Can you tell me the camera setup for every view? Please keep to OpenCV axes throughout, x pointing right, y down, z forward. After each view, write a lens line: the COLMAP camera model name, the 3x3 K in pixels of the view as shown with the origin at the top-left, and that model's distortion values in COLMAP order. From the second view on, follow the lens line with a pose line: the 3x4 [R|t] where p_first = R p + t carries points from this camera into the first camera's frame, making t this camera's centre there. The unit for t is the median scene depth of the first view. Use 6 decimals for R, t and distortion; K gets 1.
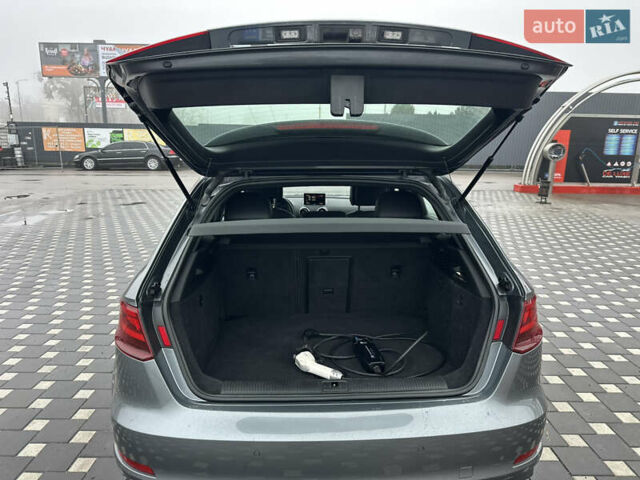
lens RADIAL K [[455.7, 0, 317.6], [0, 455.7, 243.6], [0, 0, 1]] dist [-0.001953, -0.001727]
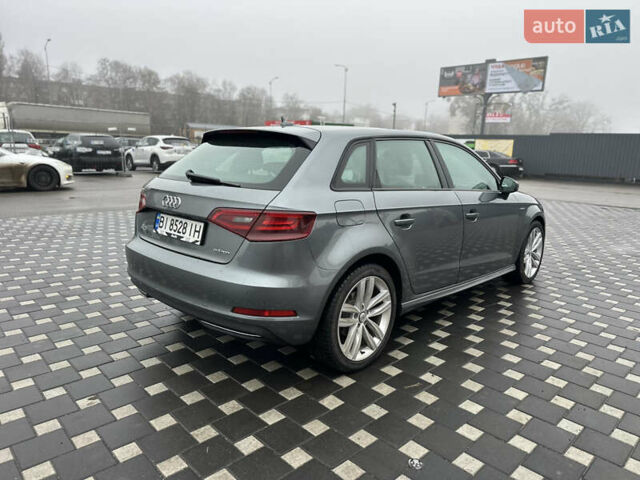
lens RADIAL K [[460.9, 0, 320.0], [0, 460.9, 240.0], [0, 0, 1]] dist [-0.000637, -0.004284]
pose [[0.681551, 0.156020, -0.714944, 0.164561], [-0.187901, 0.981561, 0.035077, 0.013995], [0.707235, 0.110432, 0.698301, 0.011055]]
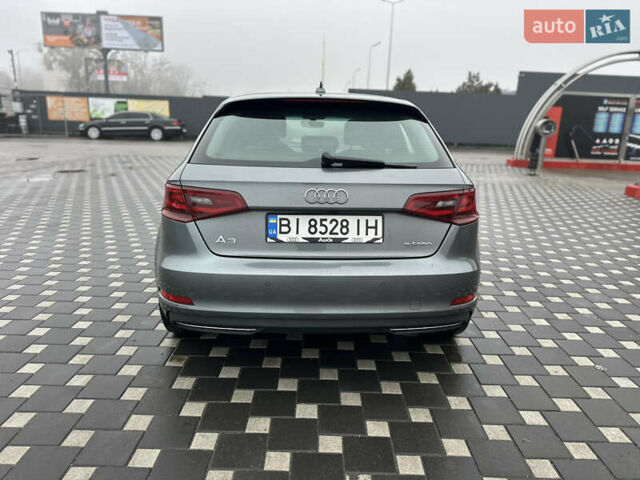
lens RADIAL K [[460.9, 0, 320.0], [0, 460.9, 240.0], [0, 0, 1]] dist [-0.000637, -0.004284]
pose [[0.999718, 0.022915, 0.006282, 0.001803], [-0.023082, 0.999343, 0.027930, 0.025203], [-0.005638, -0.028068, 0.999590, -0.038600]]
